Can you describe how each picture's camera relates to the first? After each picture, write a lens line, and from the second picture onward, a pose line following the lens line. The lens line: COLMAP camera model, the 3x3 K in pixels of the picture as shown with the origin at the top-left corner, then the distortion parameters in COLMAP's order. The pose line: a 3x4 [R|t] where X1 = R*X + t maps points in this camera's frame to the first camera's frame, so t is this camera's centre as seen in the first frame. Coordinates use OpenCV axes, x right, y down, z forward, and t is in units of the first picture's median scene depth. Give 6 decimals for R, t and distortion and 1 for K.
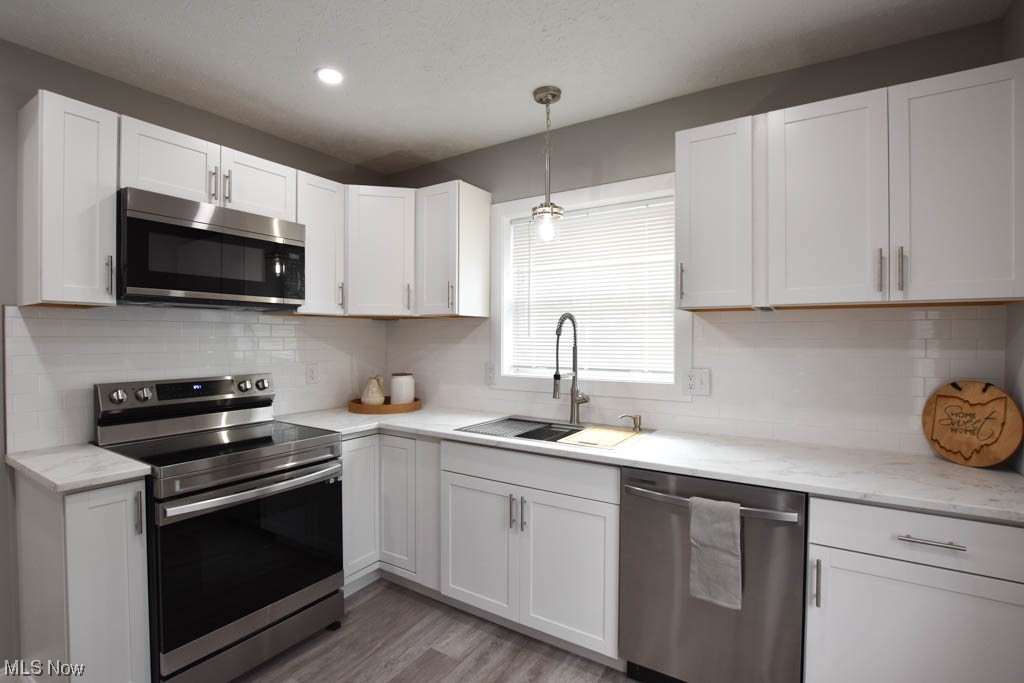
lens RADIAL K [[462.2, 0, 508.1], [0, 462.2, 339.9], [0, 0, 1]] dist [-0.028114, 0.000769]
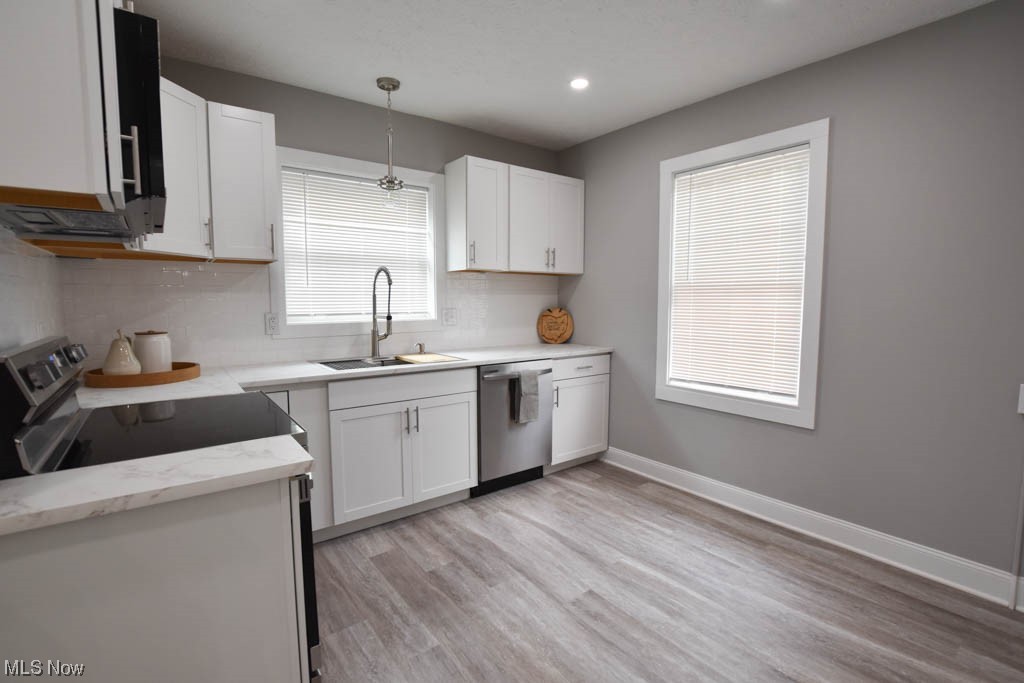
lens RADIAL K [[462.2, 0, 508.1], [0, 462.2, 339.9], [0, 0, 1]] dist [-0.028114, 0.000769]
pose [[0.367473, -0.085846, 0.926064, -1.076729], [0.005719, 0.995921, 0.090052, 0.032233], [-0.930017, -0.027795, 0.366465, 0.276952]]
